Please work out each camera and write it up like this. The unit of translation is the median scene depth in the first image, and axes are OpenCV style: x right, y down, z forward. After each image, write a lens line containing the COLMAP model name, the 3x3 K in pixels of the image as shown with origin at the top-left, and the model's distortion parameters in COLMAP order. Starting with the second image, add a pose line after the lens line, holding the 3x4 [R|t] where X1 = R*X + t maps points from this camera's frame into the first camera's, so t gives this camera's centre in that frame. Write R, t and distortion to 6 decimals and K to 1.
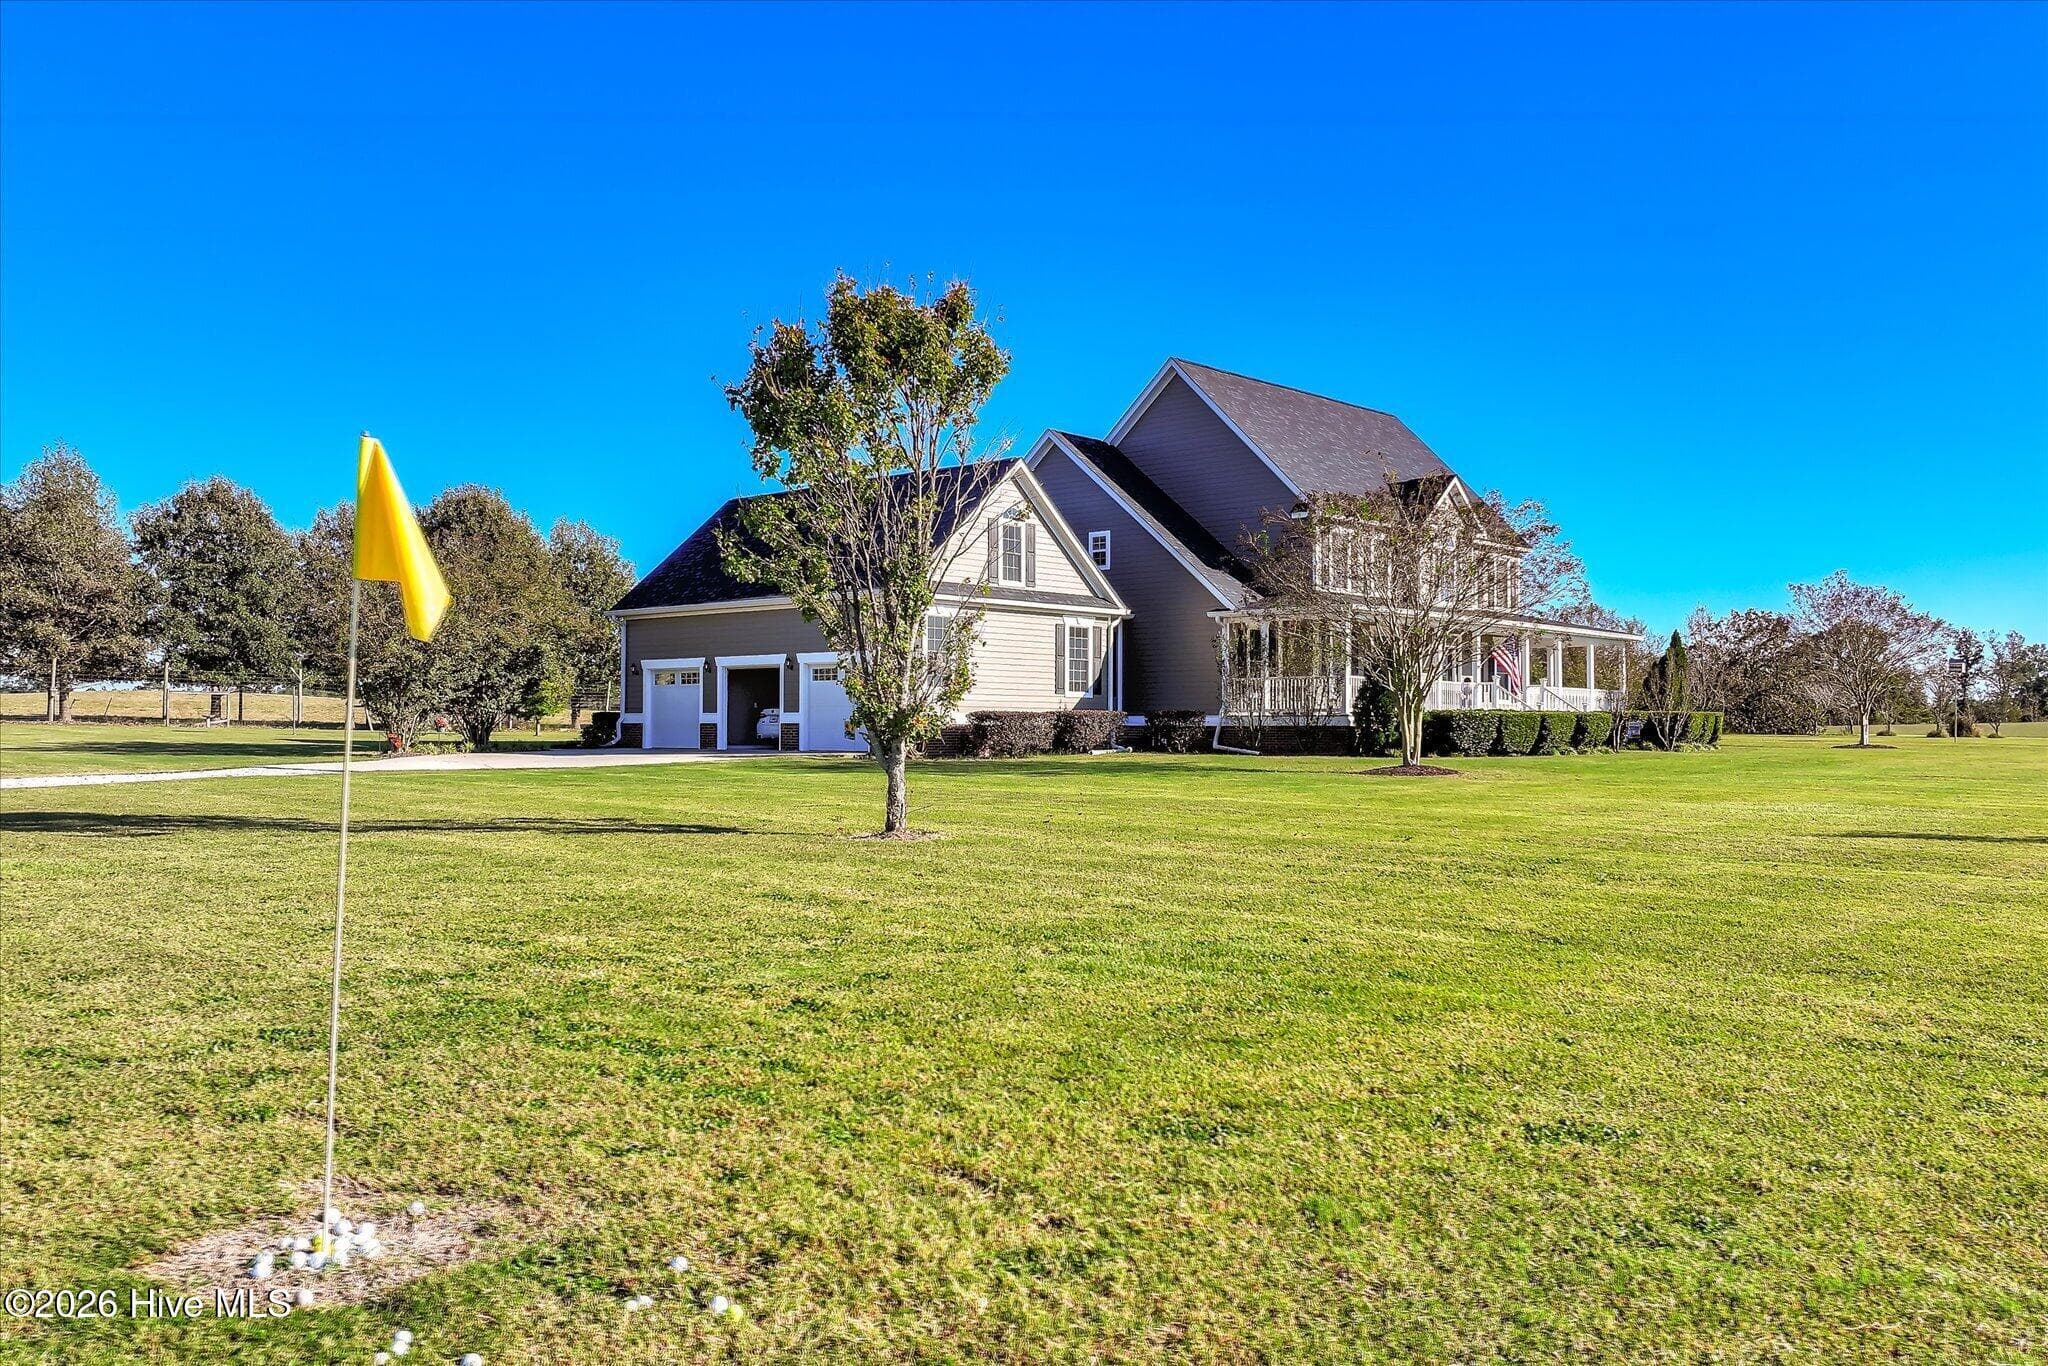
lens RADIAL K [[1707.5, 0, 1045.4], [0, 1707.5, 686.5], [0, 0, 1]] dist [0.008342, -0.009303]
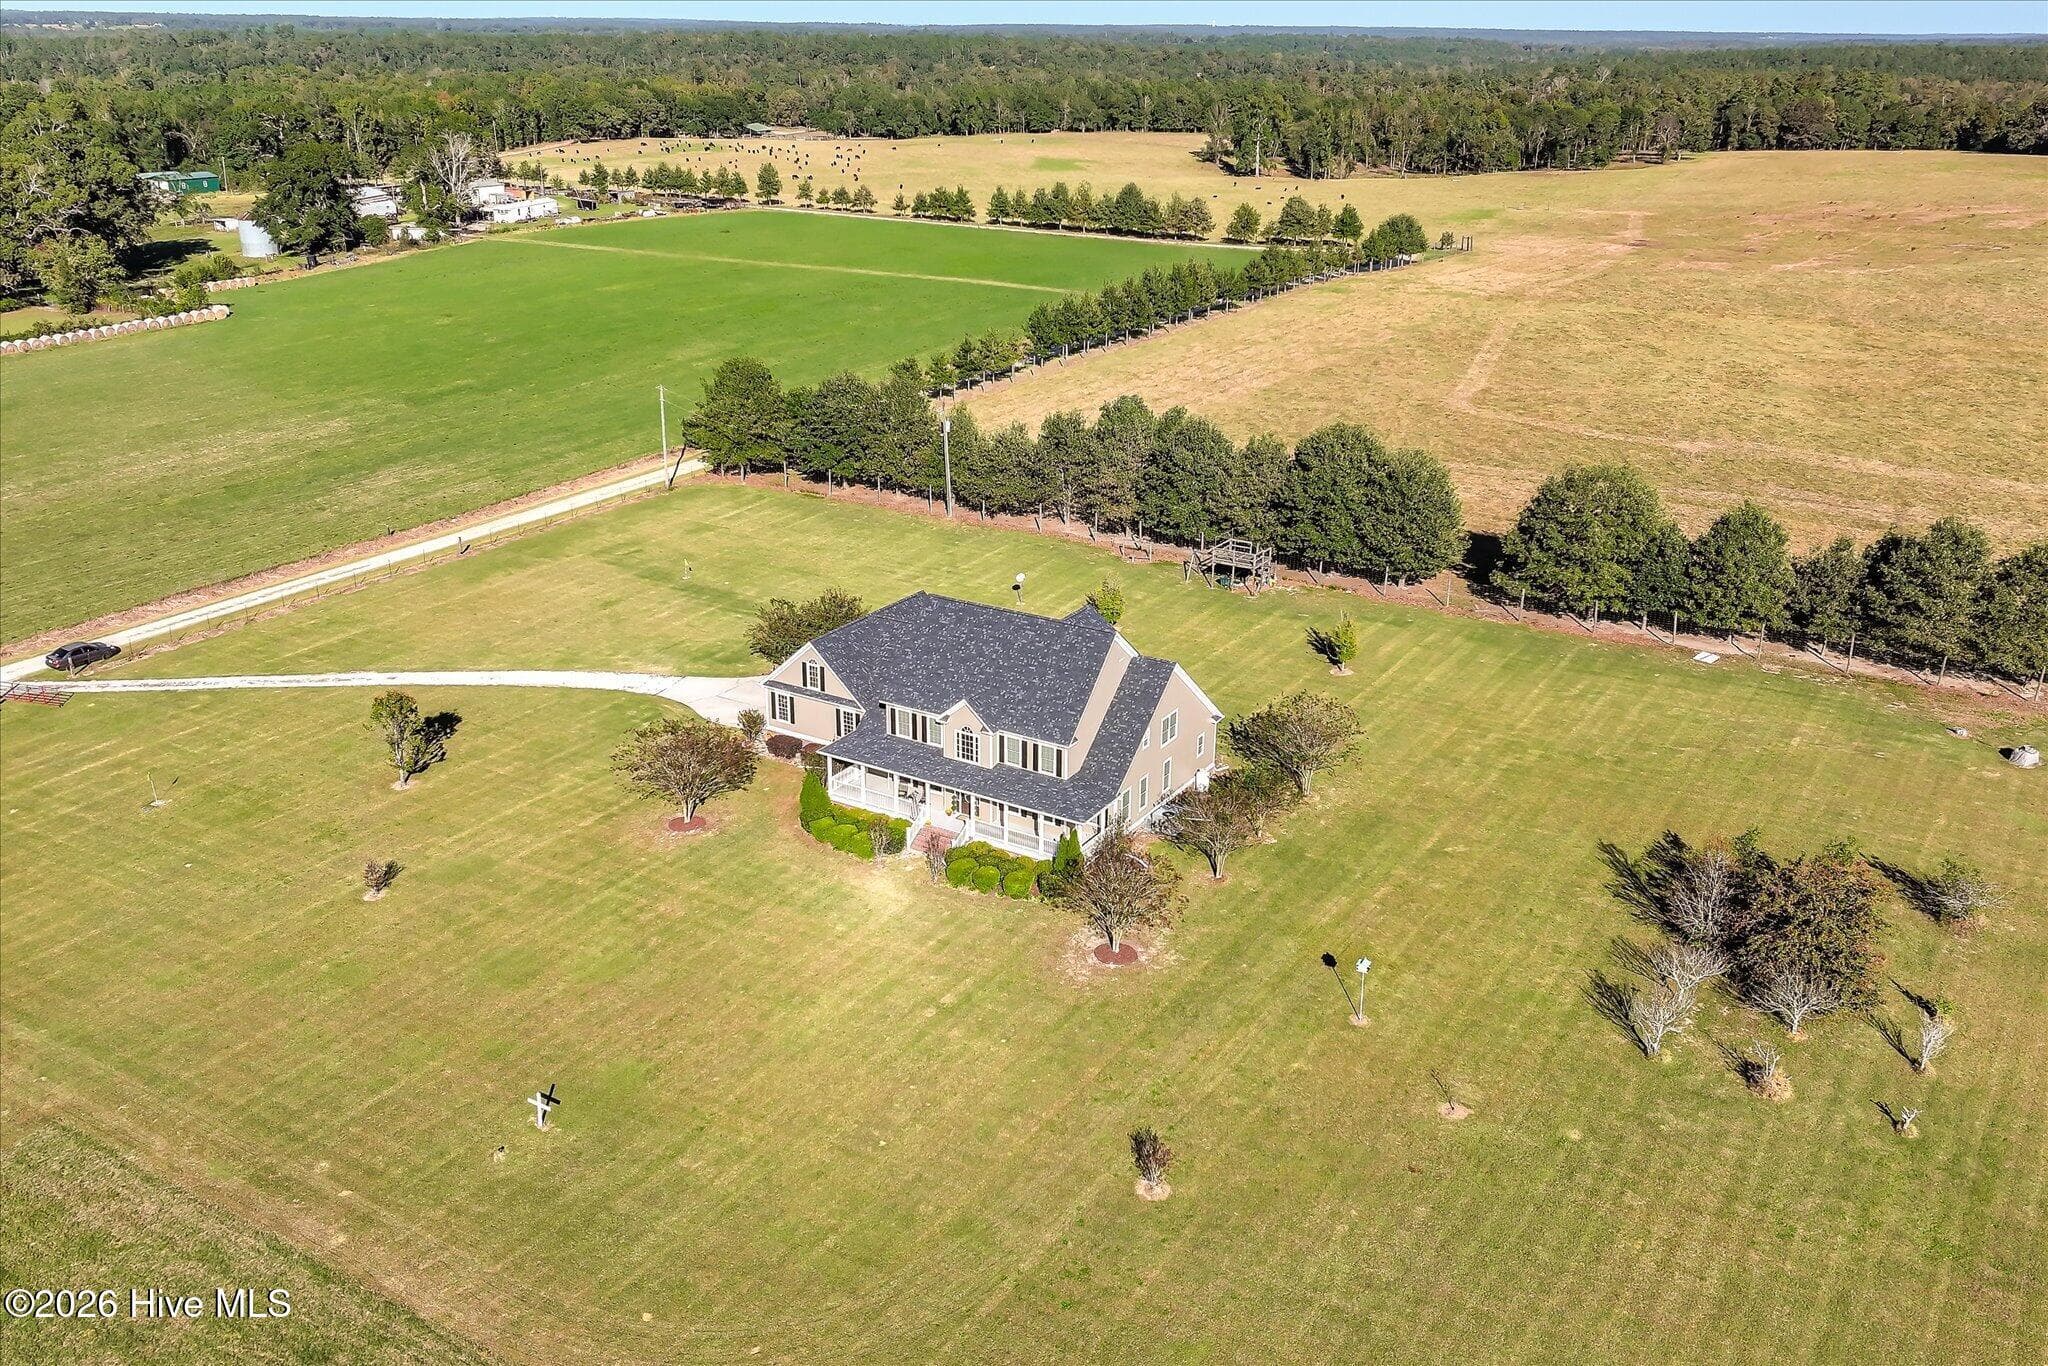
lens RADIAL K [[1707.5, 0, 1030.7], [0, 1707.5, 681.8], [0, 0, 1]] dist [0.008342, -0.009303]
pose [[0.188943, 0.349059, -0.917855, 2.203591], [0.018641, 0.933248, 0.358750, -0.909513], [0.981811, -0.084893, 0.169824, 0.865831]]
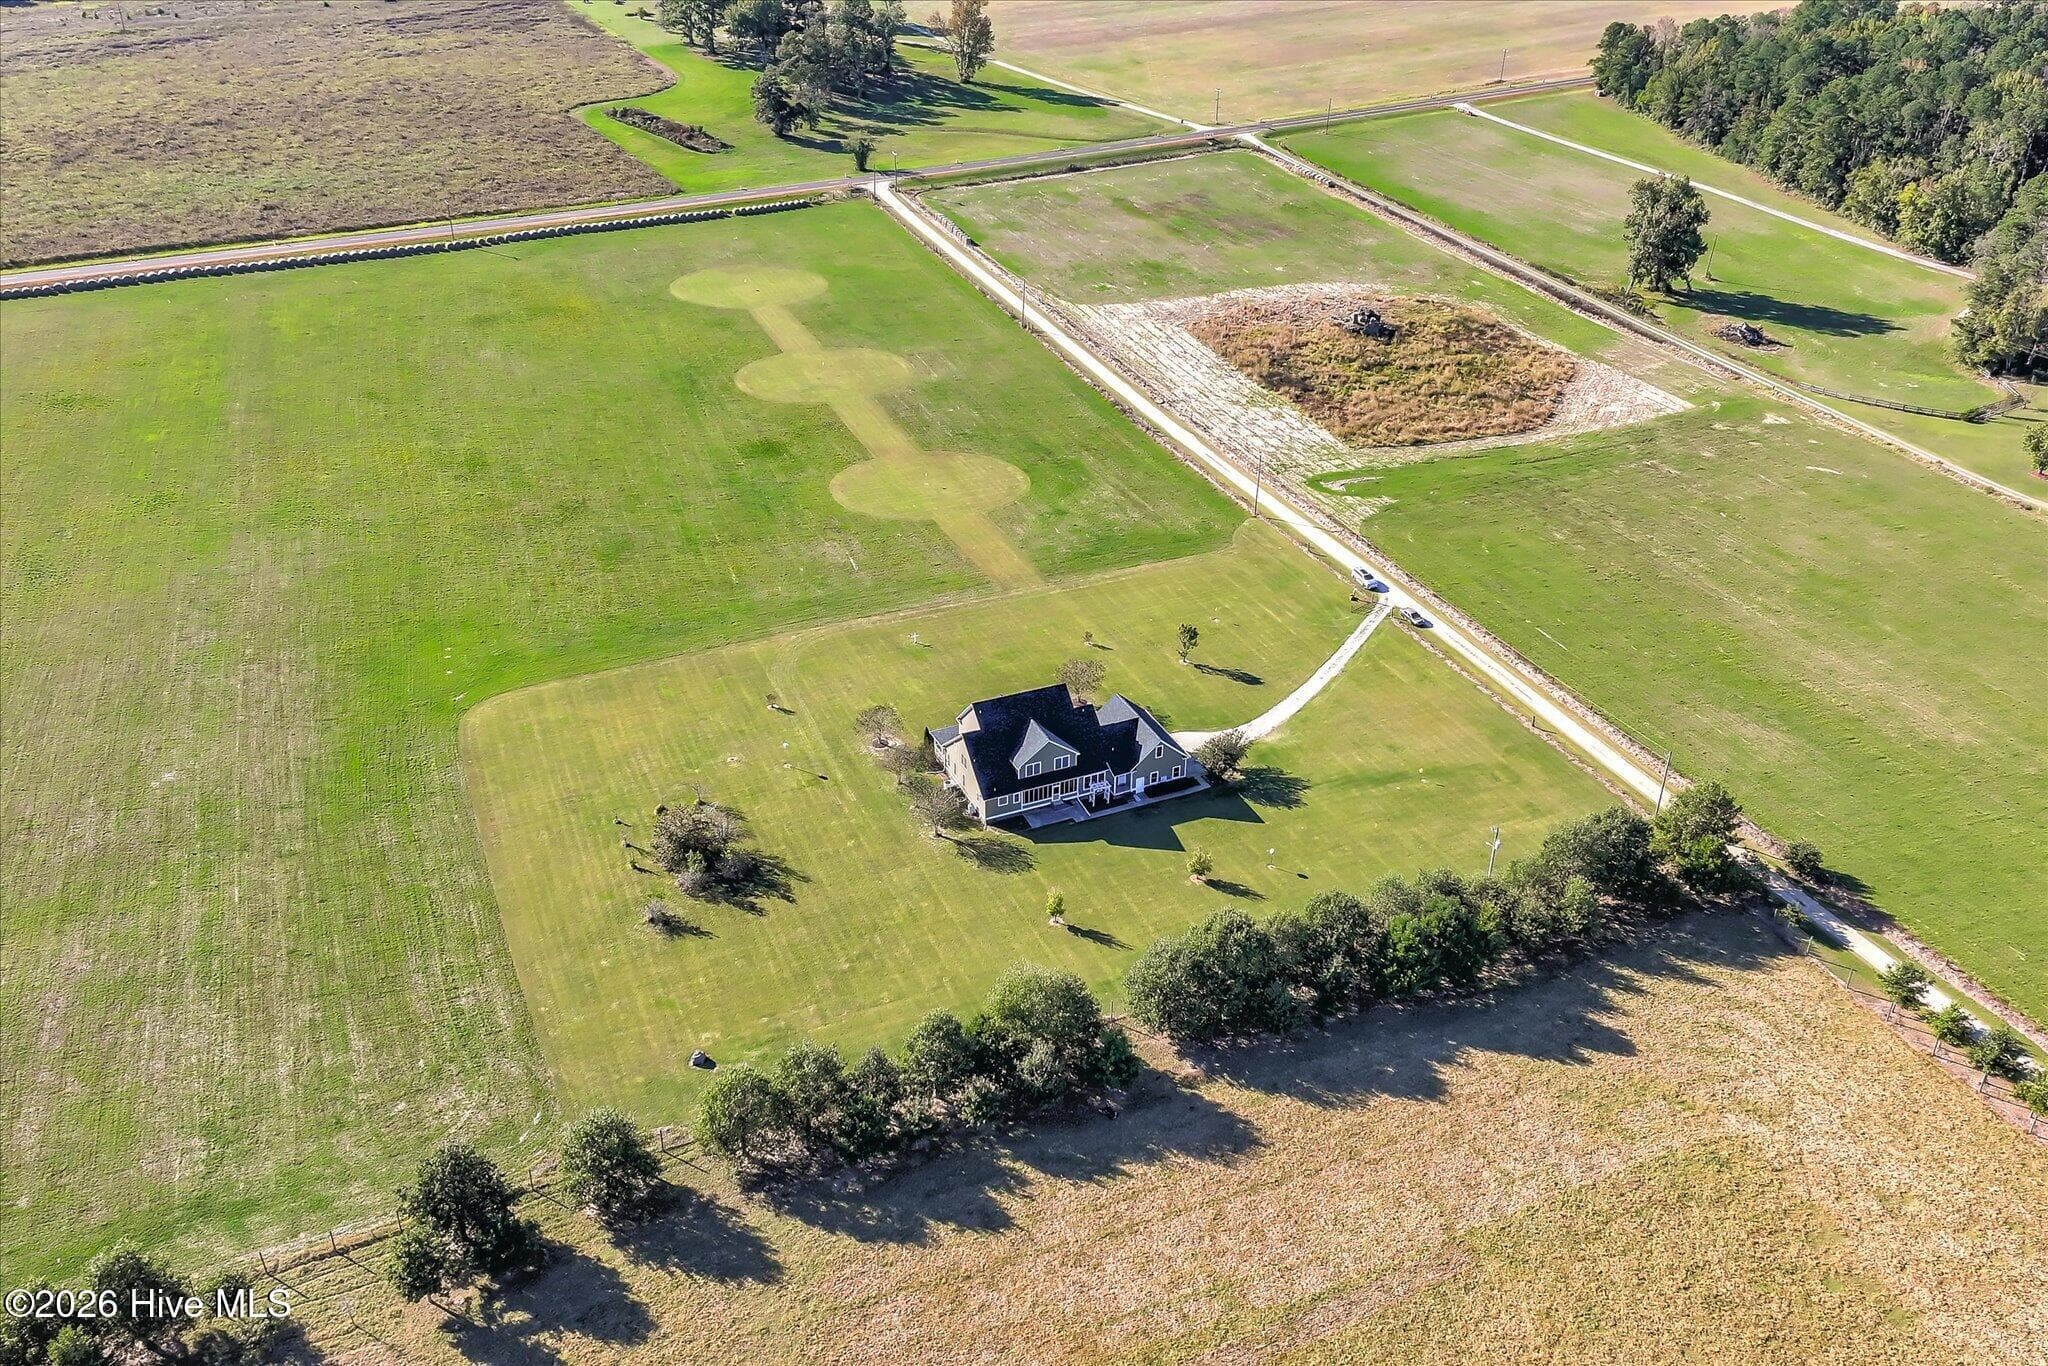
lens RADIAL K [[1707.5, 0, 1037.3], [0, 1707.5, 677.3], [0, 0, 1]] dist [0.008342, -0.009303]
pose [[-0.921031, -0.211833, 0.326847, -1.383979], [-0.026739, 0.871576, 0.489531, -2.543544], [-0.388571, 0.442134, -0.808412, 4.969024]]
